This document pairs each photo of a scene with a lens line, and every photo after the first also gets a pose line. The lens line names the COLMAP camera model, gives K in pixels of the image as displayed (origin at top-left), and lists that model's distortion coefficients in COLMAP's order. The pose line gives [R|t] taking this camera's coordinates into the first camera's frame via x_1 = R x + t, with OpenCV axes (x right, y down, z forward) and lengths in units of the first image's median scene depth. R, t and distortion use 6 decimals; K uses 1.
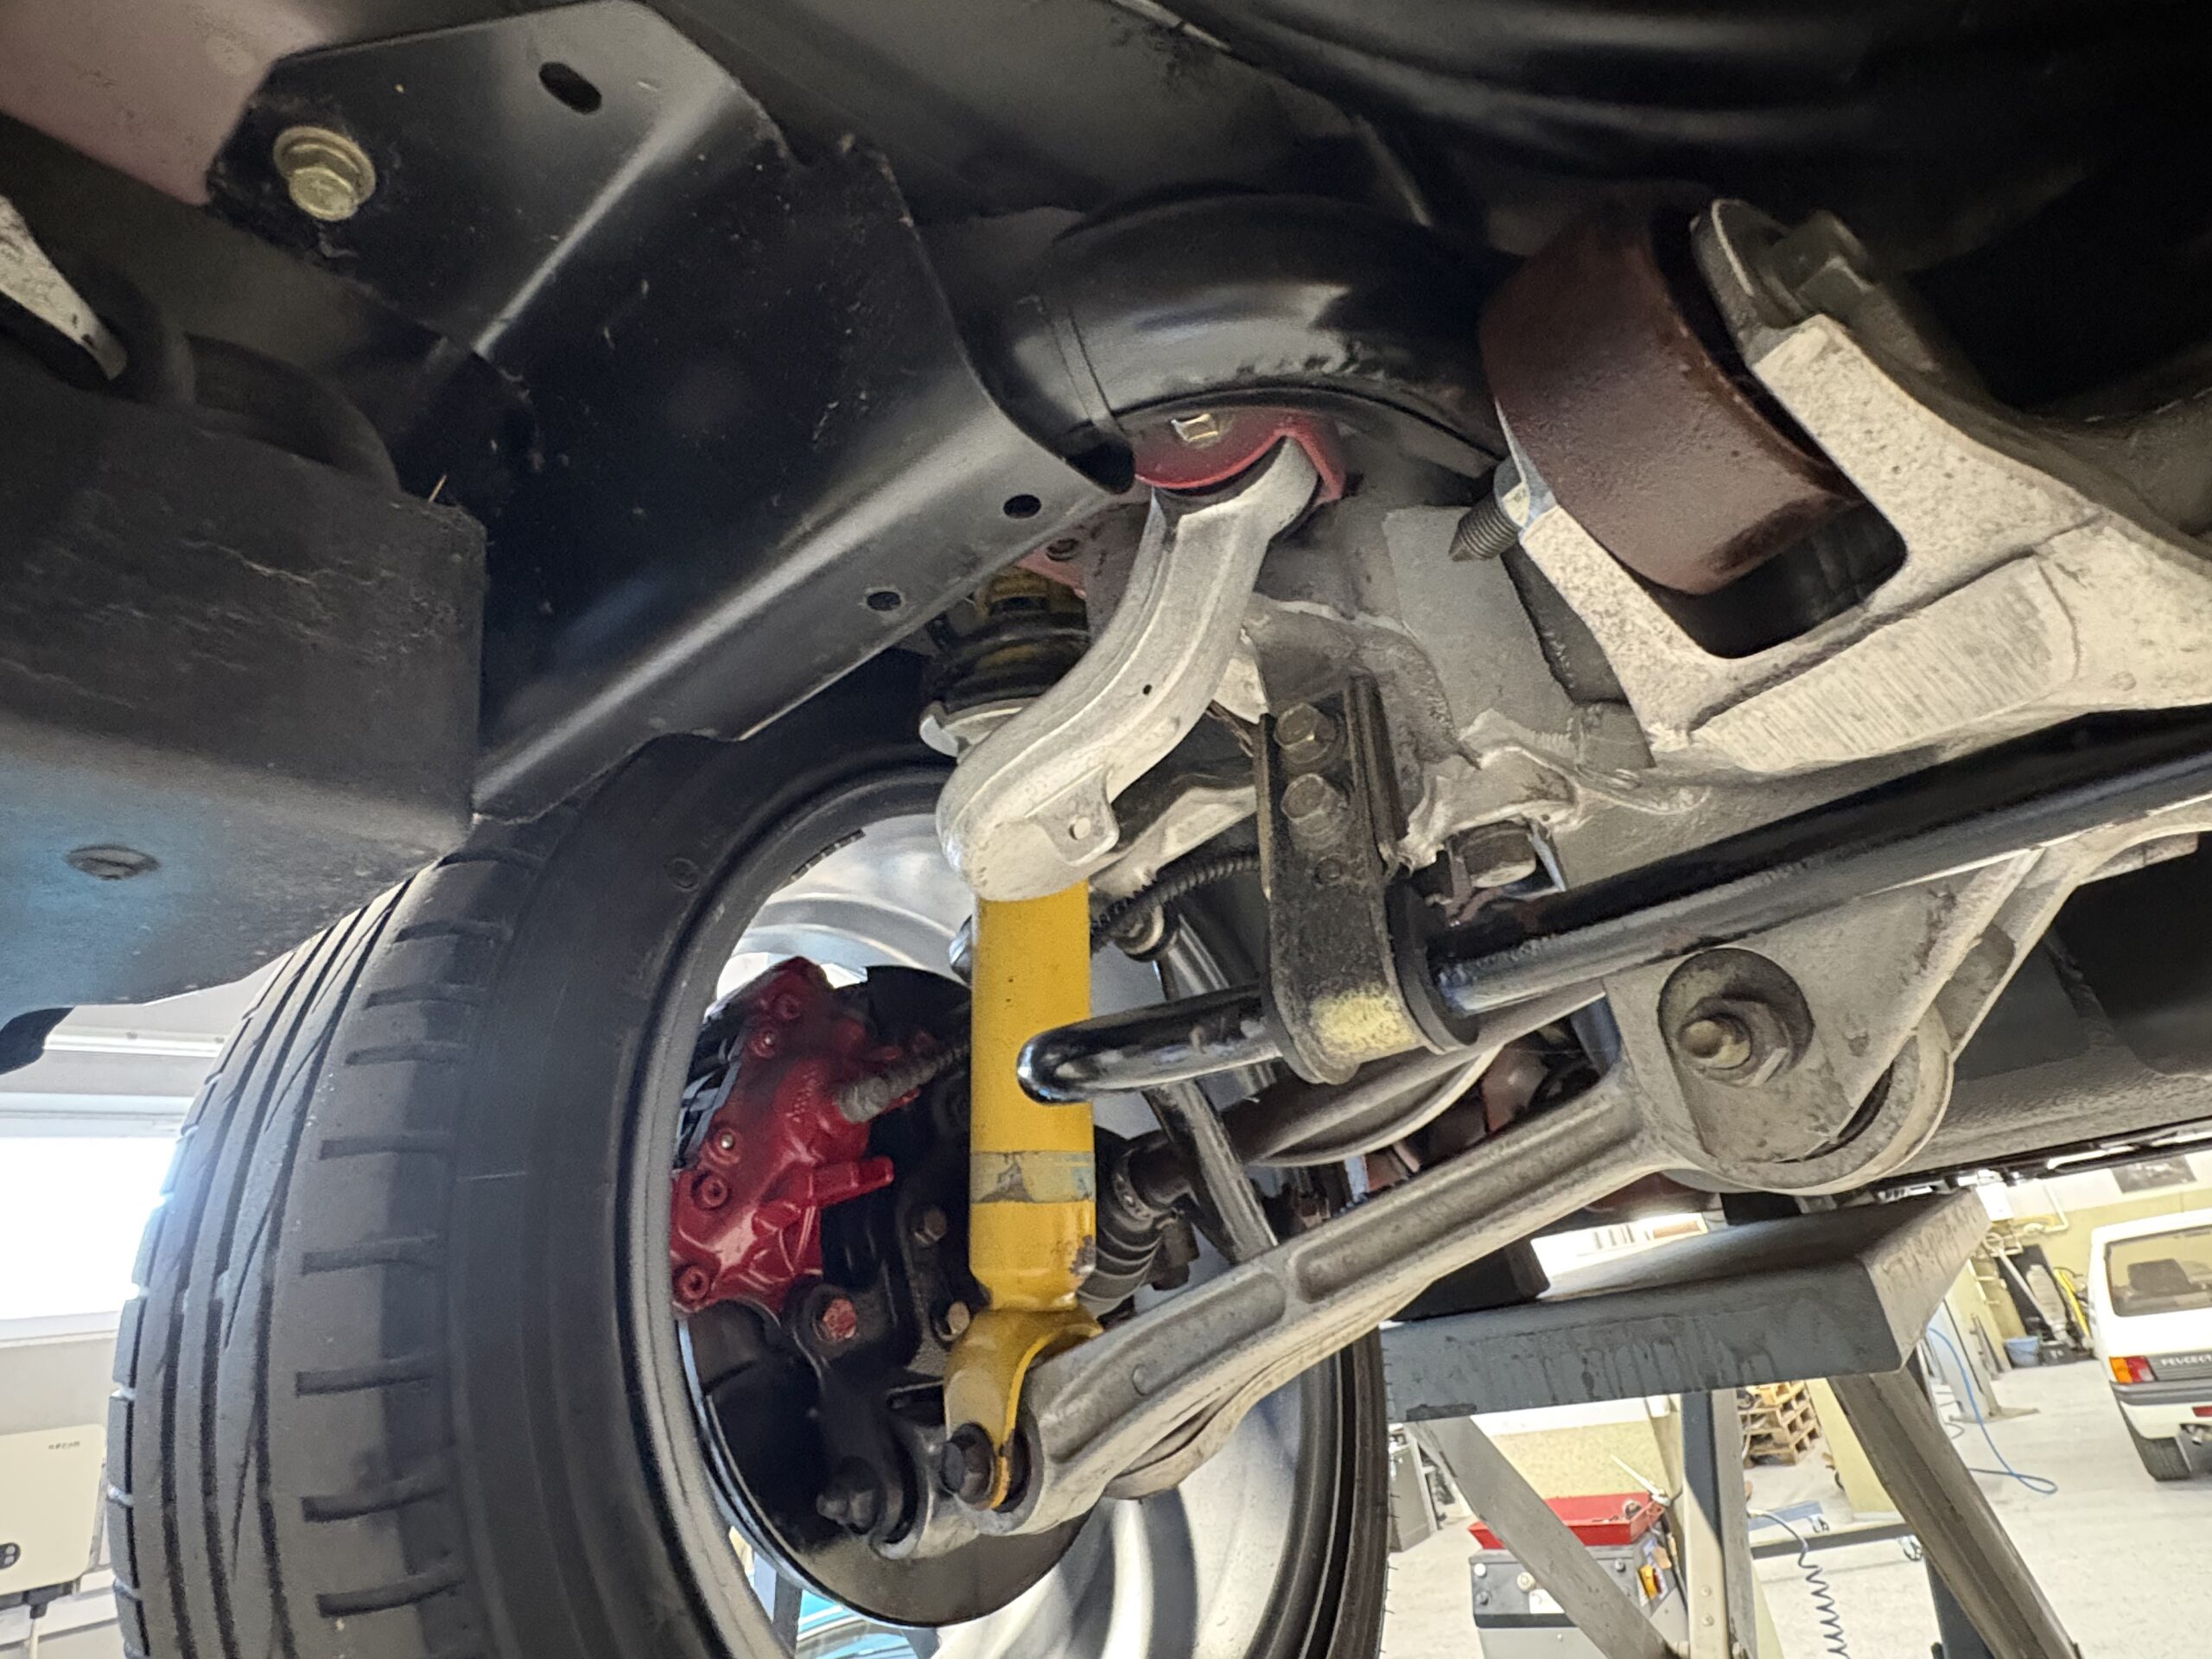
lens RADIAL K [[1224.1, 0, 1073.7], [0, 1224.1, 833.2], [0, 0, 1]] dist [0.004664, 0.001243]
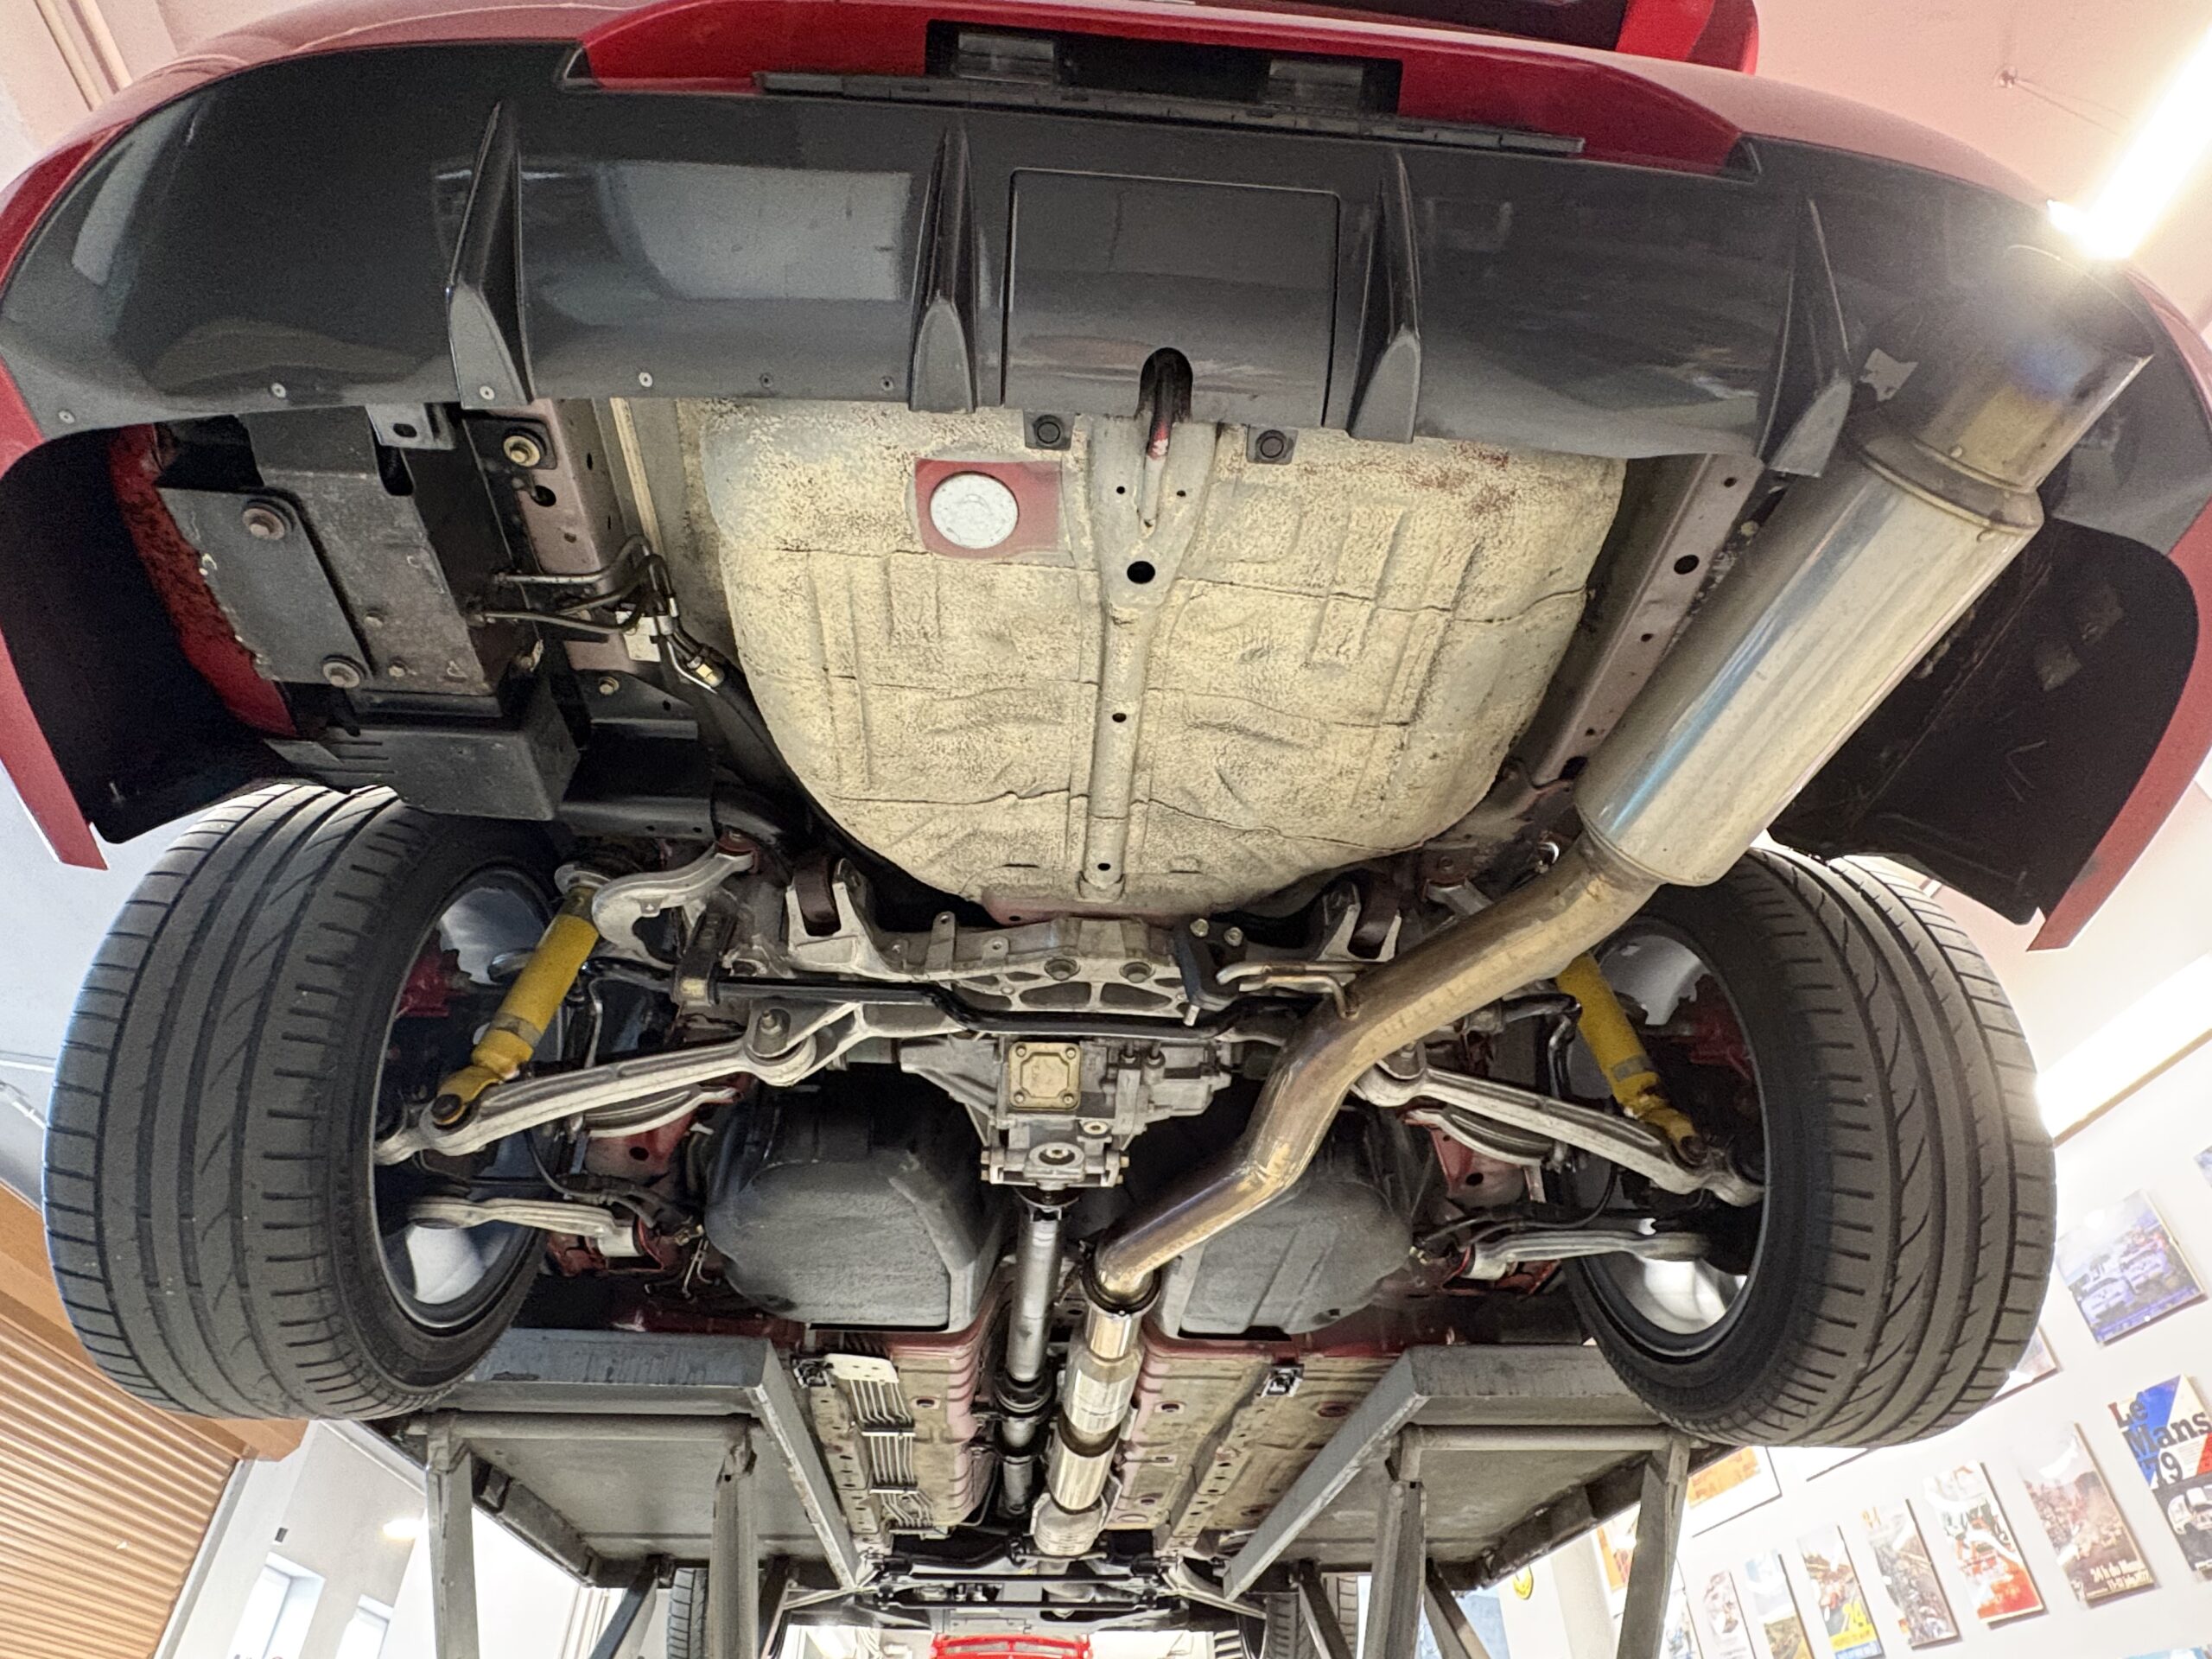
lens RADIAL K [[1224.1, 0, 1073.7], [0, 1224.1, 833.2], [0, 0, 1]] dist [0.004664, 0.001243]
pose [[0.731193, 0.563799, 0.384041, -0.600661], [-0.375468, 0.802639, -0.463459, 1.039684], [-0.569544, 0.194682, 0.798572, -2.675484]]
